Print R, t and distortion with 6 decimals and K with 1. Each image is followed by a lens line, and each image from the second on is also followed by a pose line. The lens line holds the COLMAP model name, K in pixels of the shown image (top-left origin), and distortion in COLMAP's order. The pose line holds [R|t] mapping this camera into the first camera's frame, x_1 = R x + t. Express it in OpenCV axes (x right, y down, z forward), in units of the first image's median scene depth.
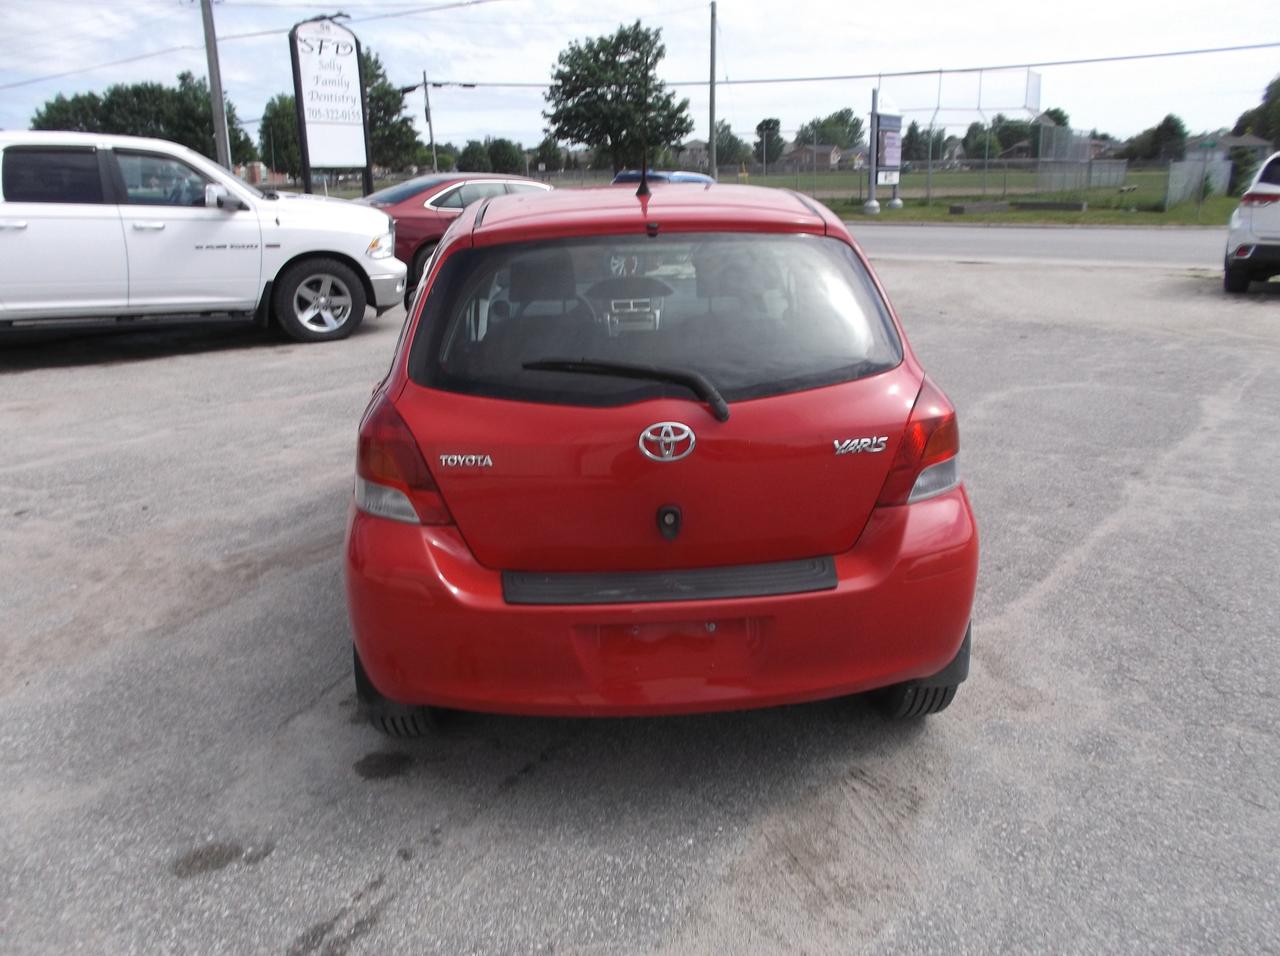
lens RADIAL K [[1018.1, 0, 619.3], [0, 1018.1, 469.6], [0, 0, 1]] dist [-0.016057, -0.007903]
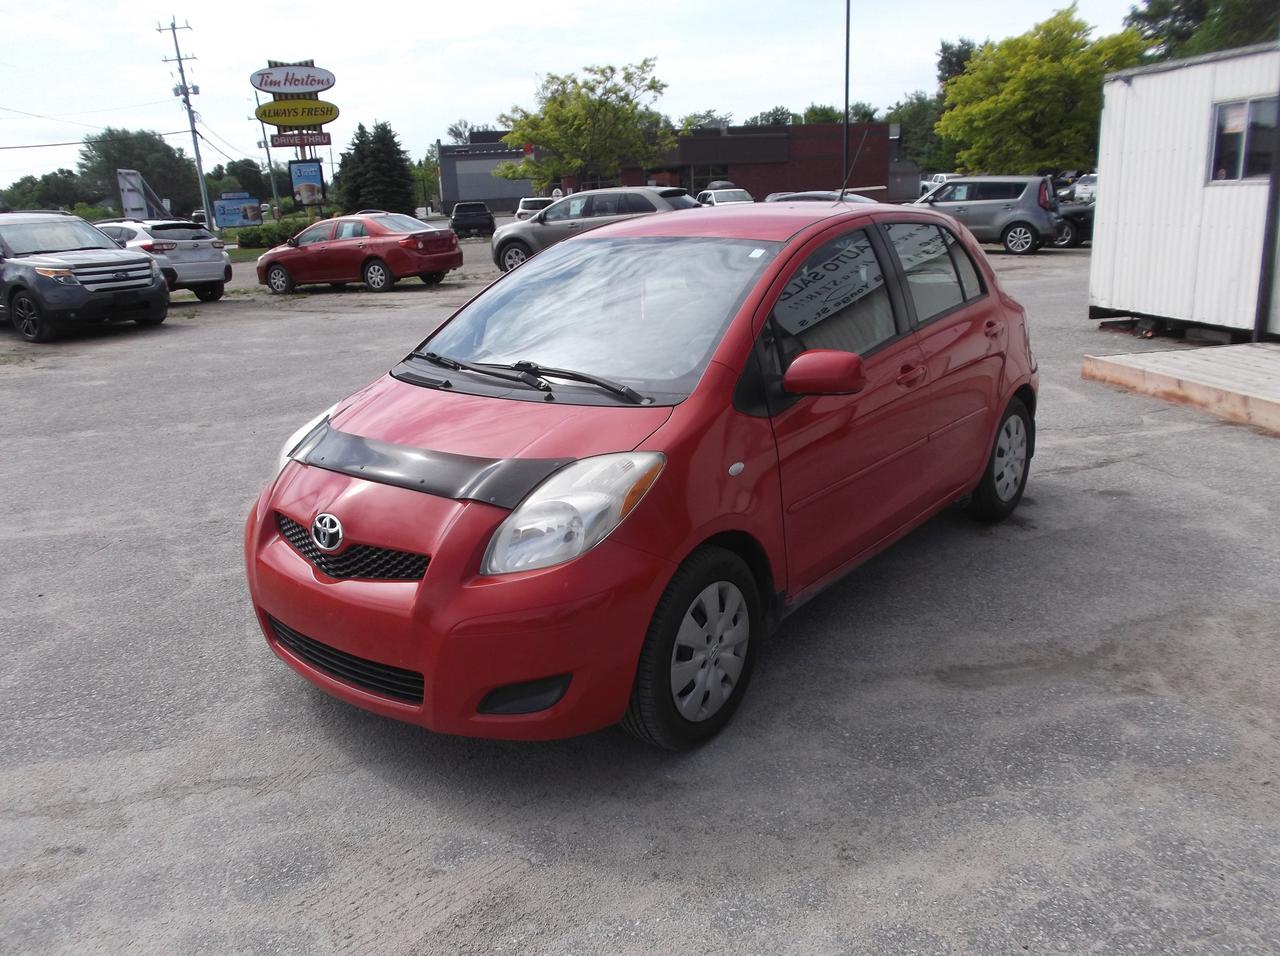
lens RADIAL K [[1004.7, 0, 640.0], [0, 1004.7, 478.0], [0, 0, 1]] dist [-0.052173, 0.070541]
pose [[-0.753223, -0.139431, 0.642818, -0.551779], [0.235502, 0.855325, 0.461474, -0.470325], [-0.614162, 0.498977, -0.611414, 1.591759]]
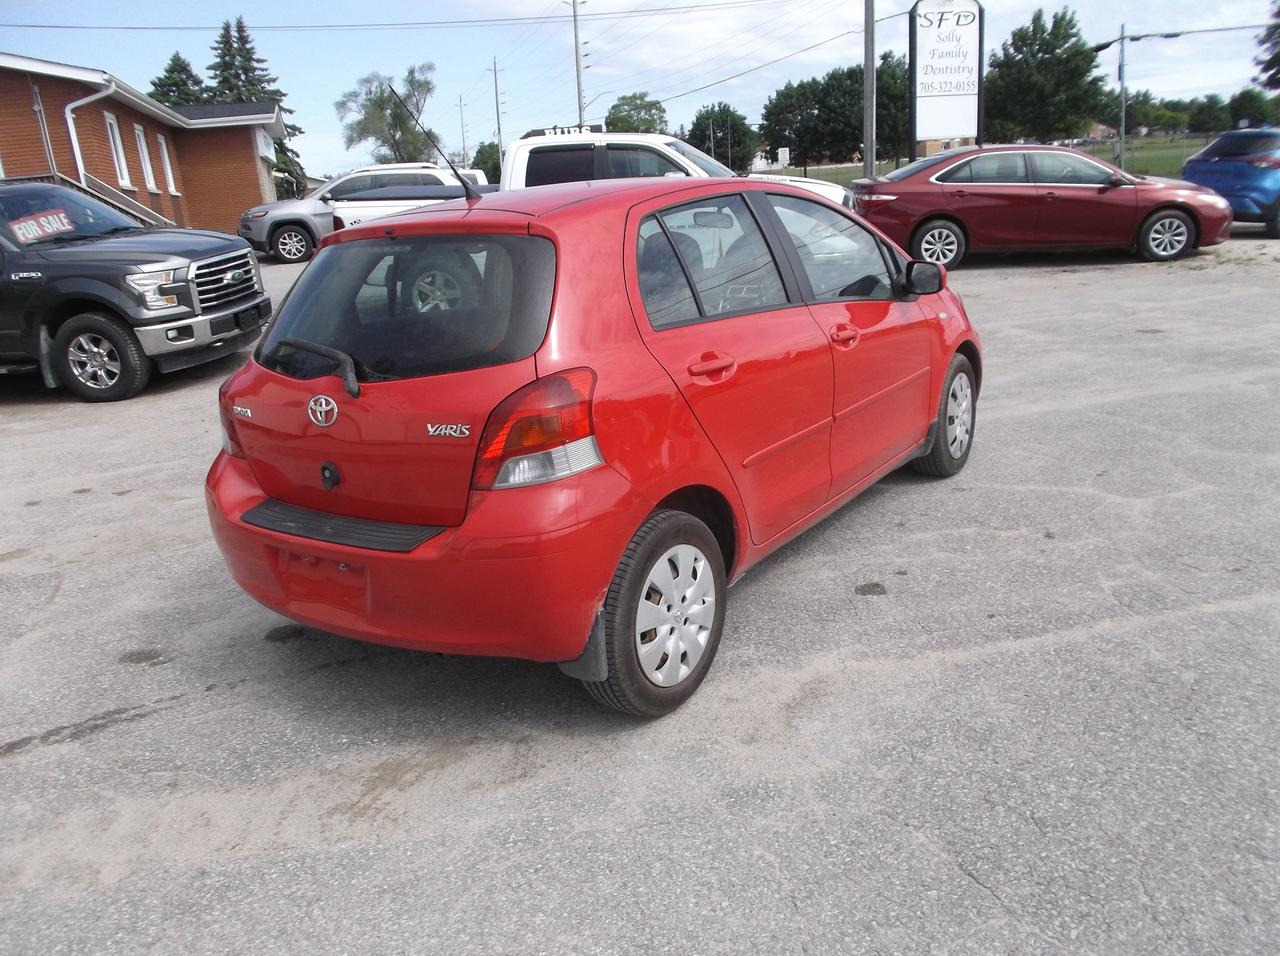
lens RADIAL K [[994.5, 0, 635.5], [0, 994.5, 481.1], [0, 0, 1]] dist [-0.014808, -0.004312]
pose [[0.795727, 0.141928, -0.588791, 0.565644], [-0.115173, 0.989875, 0.082958, -0.045750], [0.594604, 0.001801, 0.804017, 0.139570]]
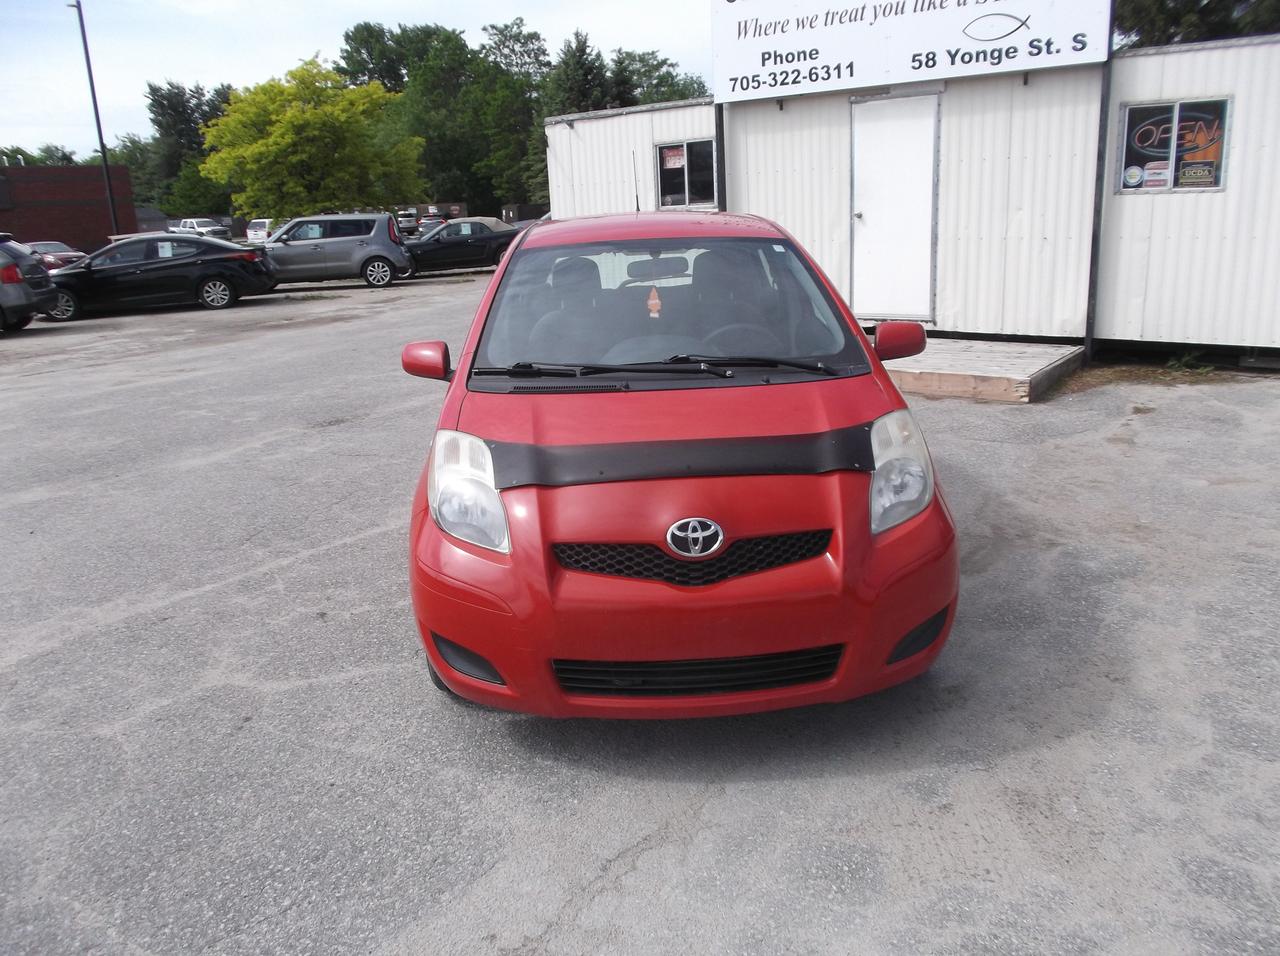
lens RADIAL K [[1018.1, 0, 619.3], [0, 1018.1, 469.6], [0, 0, 1]] dist [-0.016057, -0.007903]
pose [[-0.997851, 0.060479, 0.025225, 0.031450], [0.064755, 0.851121, 0.520961, -0.548244], [0.010038, 0.521474, -0.853208, 1.839751]]
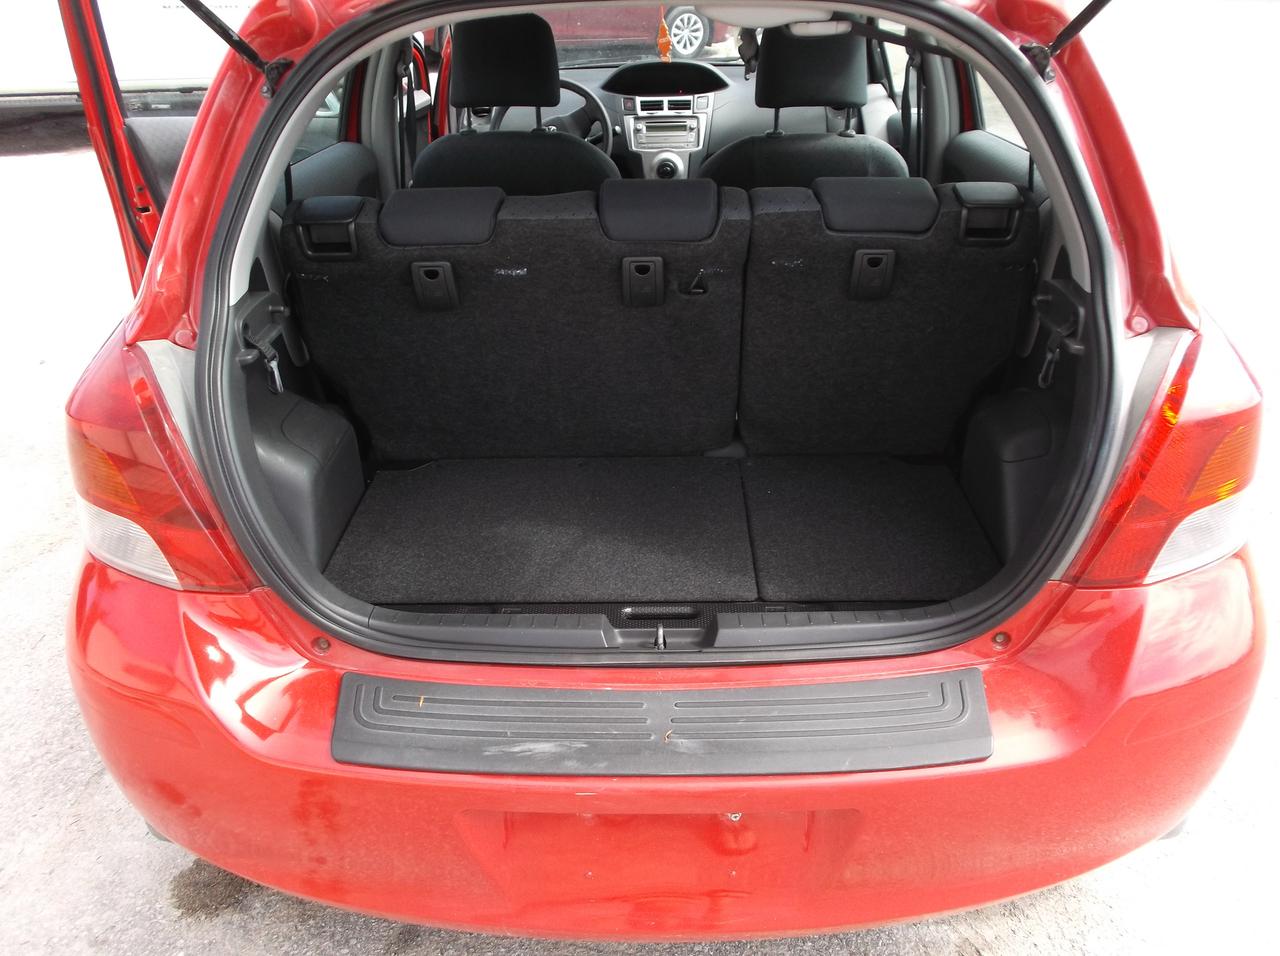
lens RADIAL K [[1004.7, 0, 640.0], [0, 1004.7, 478.0], [0, 0, 1]] dist [-0.052173, 0.070541]
pose [[0.998684, 0.034734, -0.037746, 0.029960], [-0.025666, 0.975484, 0.218571, -0.063884], [0.044413, -0.217314, 0.975091, 0.289541]]
